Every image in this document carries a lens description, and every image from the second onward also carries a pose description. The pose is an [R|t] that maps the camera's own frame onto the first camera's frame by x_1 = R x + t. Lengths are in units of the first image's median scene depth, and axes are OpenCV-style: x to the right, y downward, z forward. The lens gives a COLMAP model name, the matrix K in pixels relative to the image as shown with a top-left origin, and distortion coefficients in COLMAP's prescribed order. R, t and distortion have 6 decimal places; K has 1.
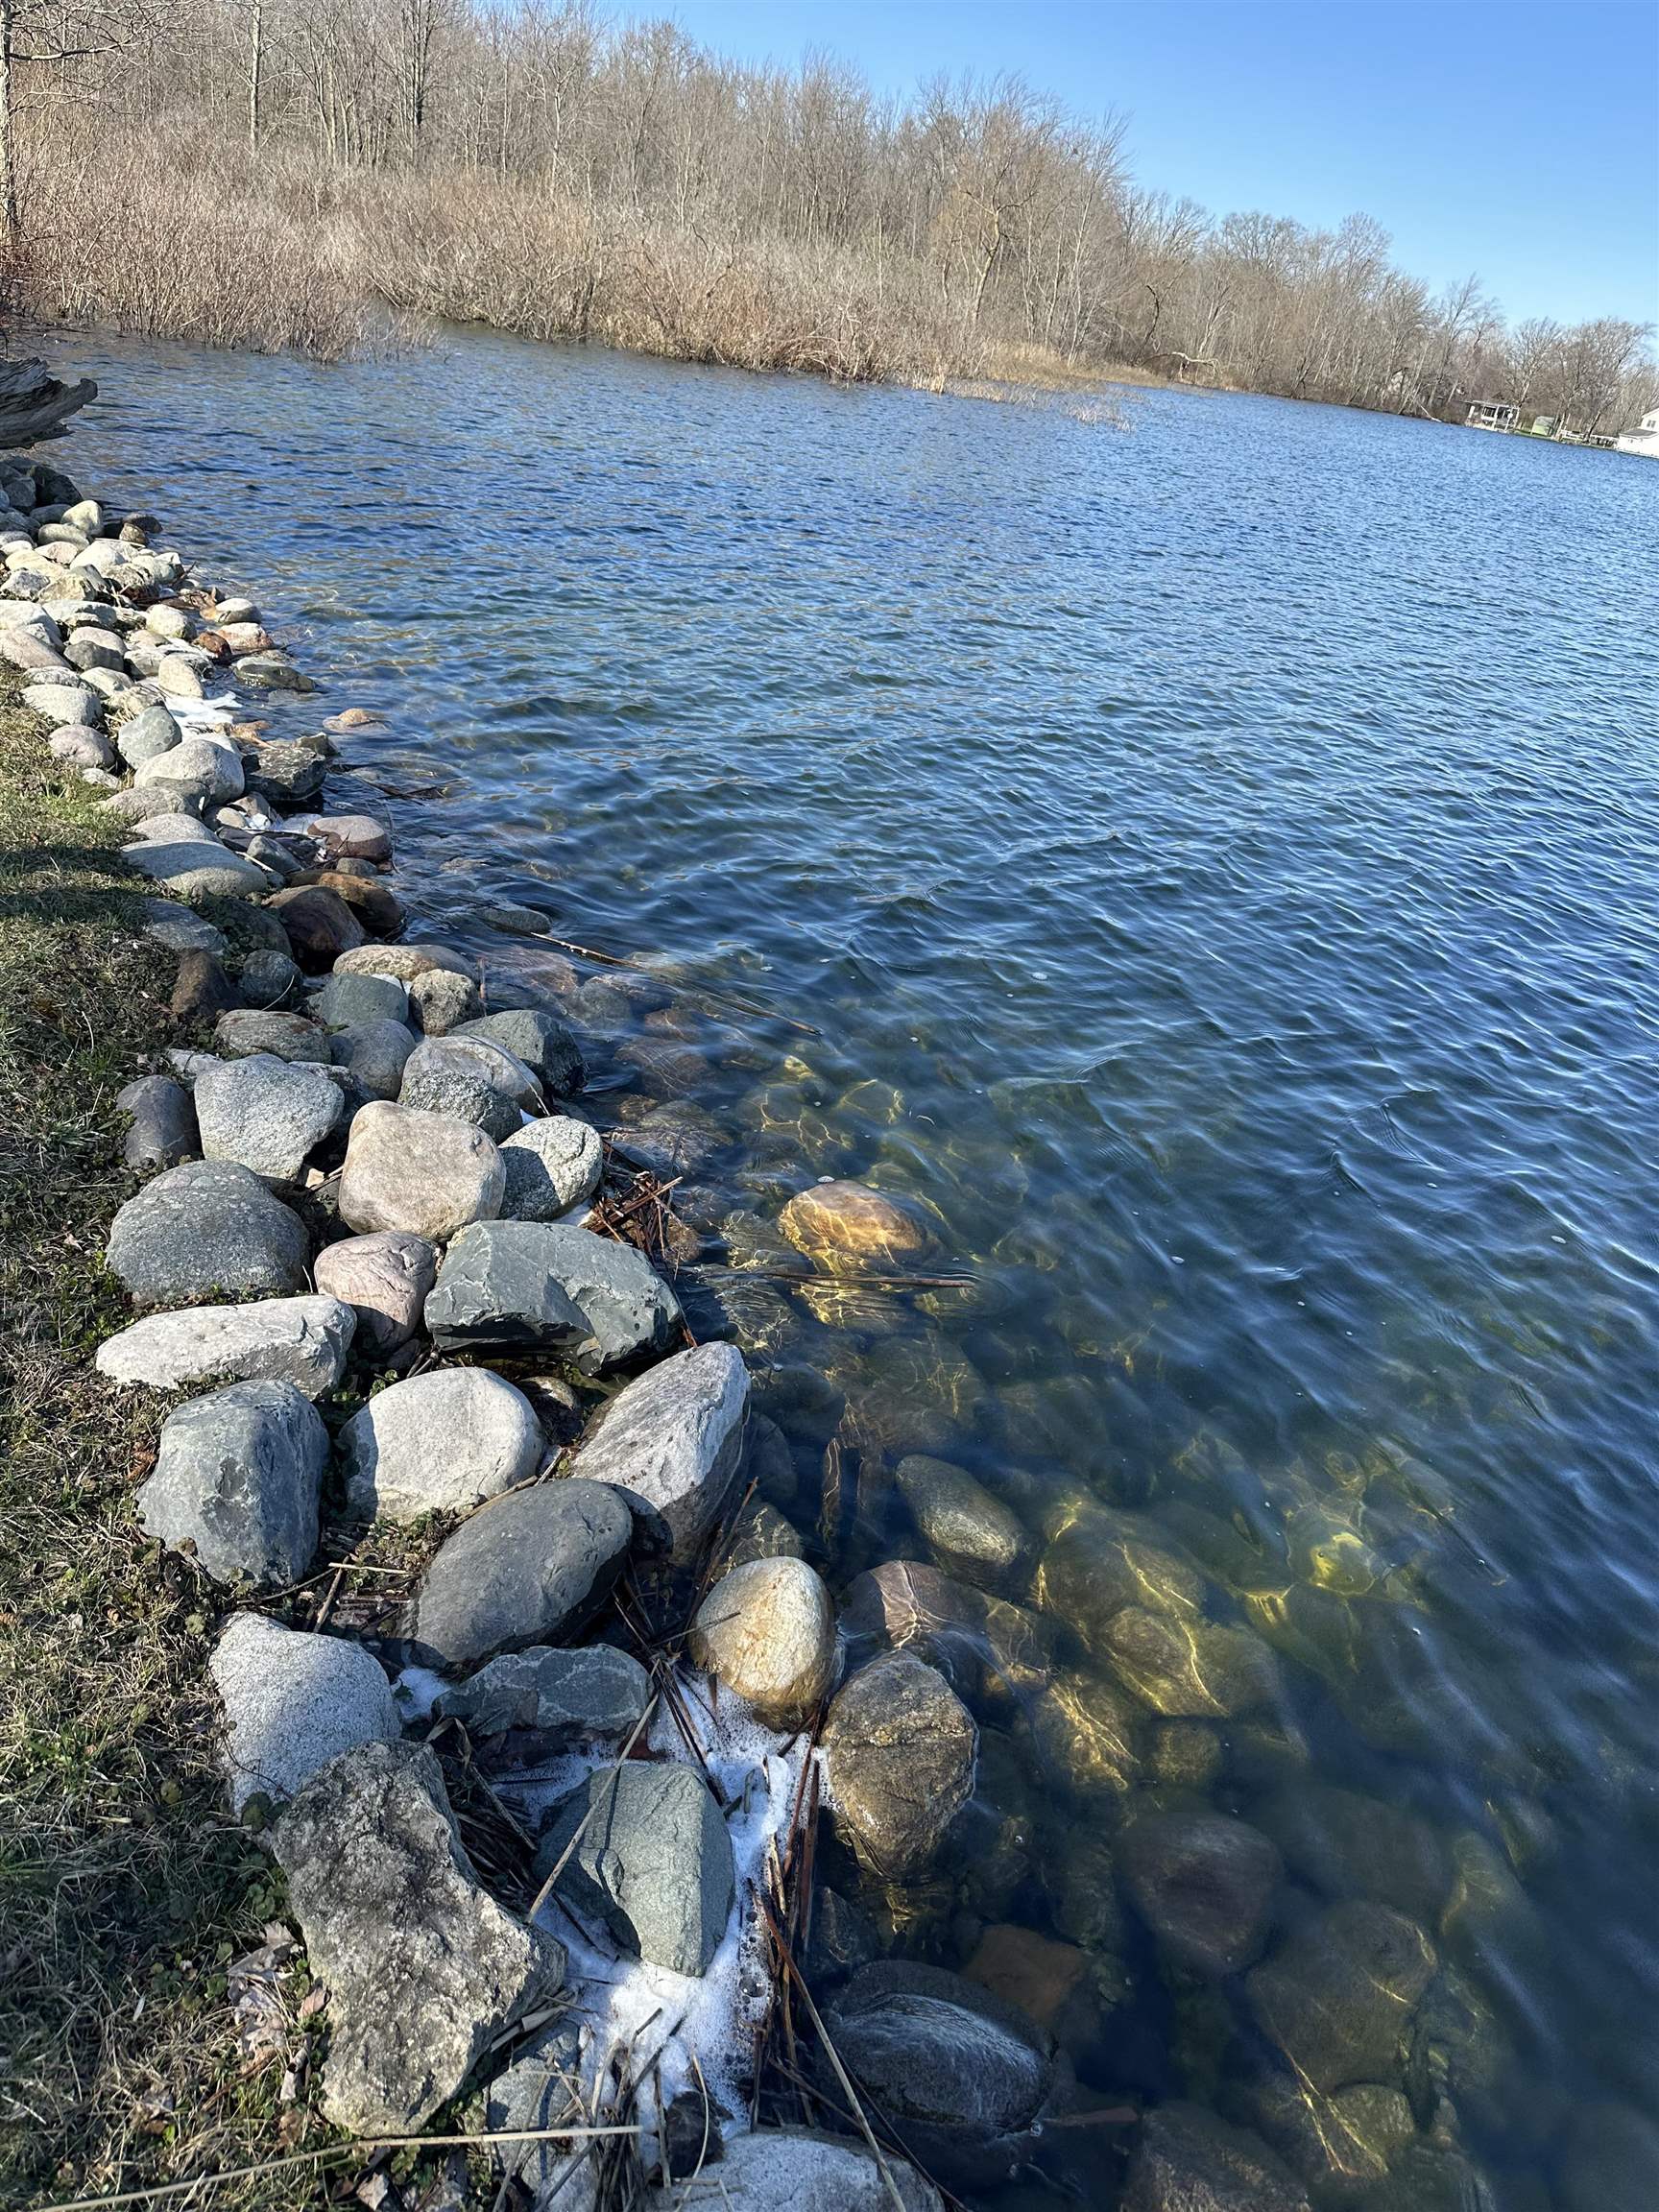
lens RADIAL K [[1610.0, 0, 846.5], [0, 1610.0, 1072.2], [0, 0, 1]] dist [0.053463, -0.072753]
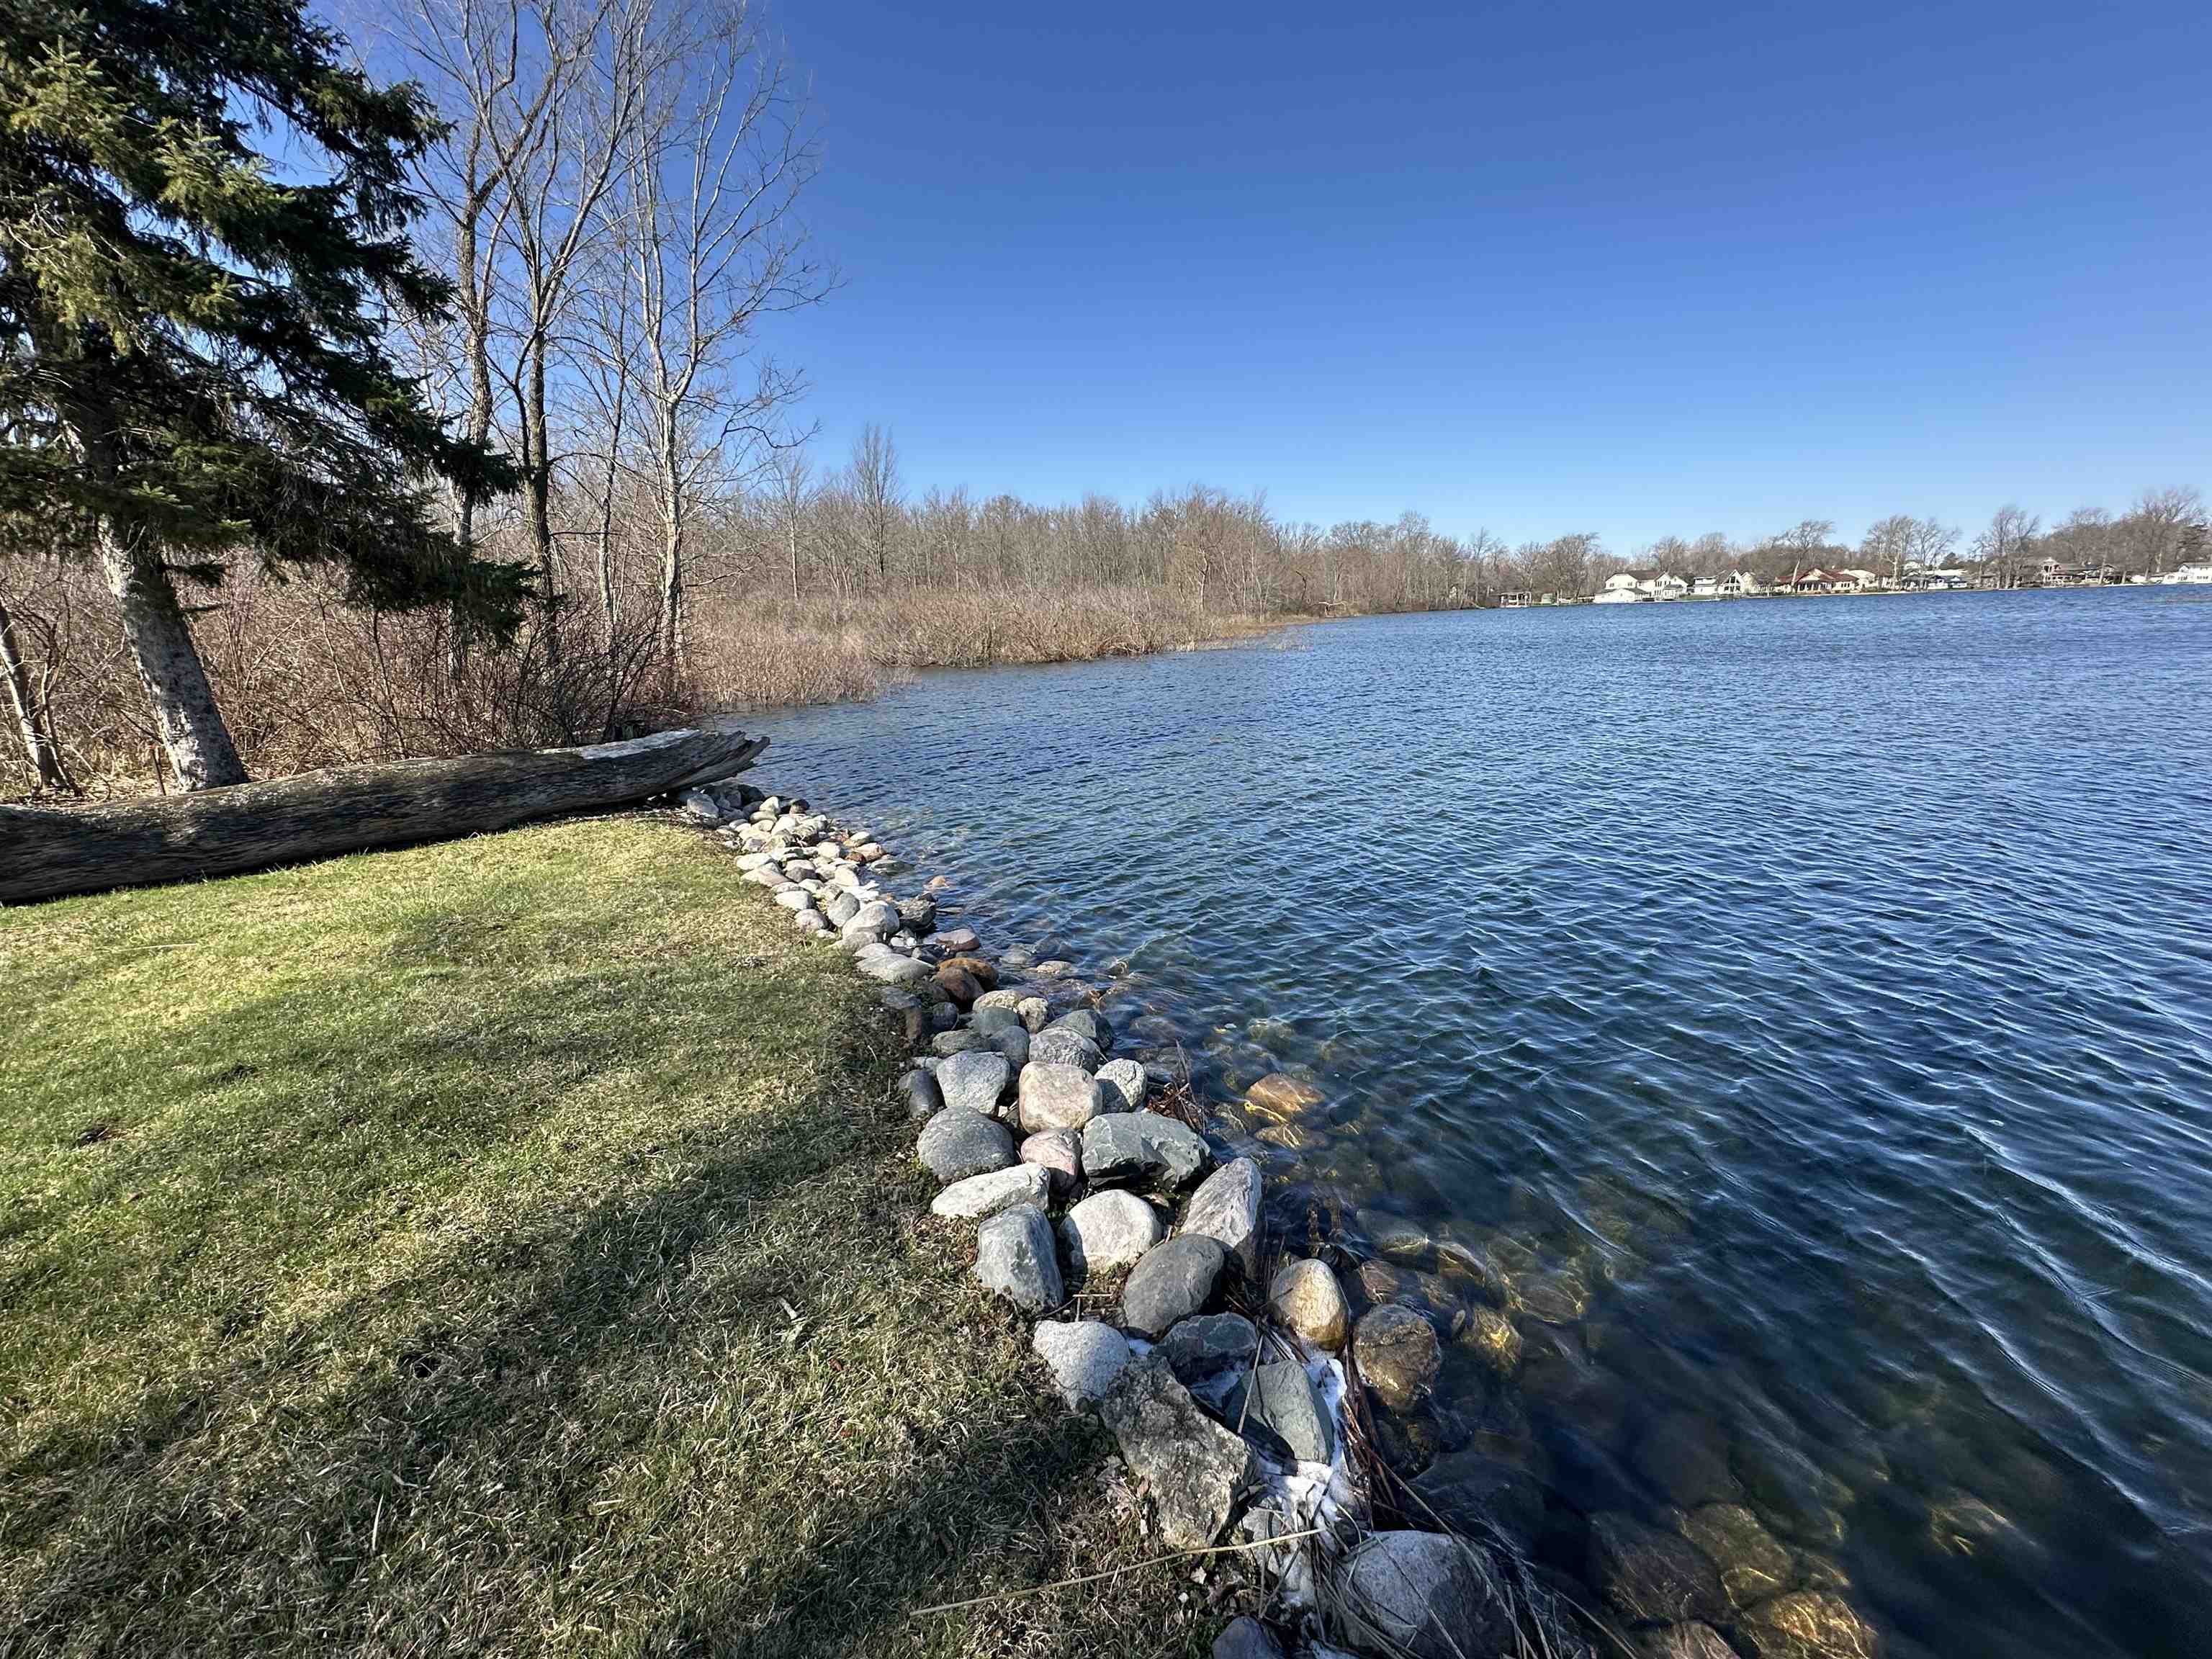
lens RADIAL K [[1008.5, 0, 1092.2], [0, 1008.5, 810.6], [0, 0, 1]] dist [-0.002283, -0.000645]
pose [[0.980890, -0.182331, -0.067891, -0.076203], [0.159637, 0.953706, -0.254873, 0.043861], [0.111220, 0.239165, 0.964588, -0.188764]]
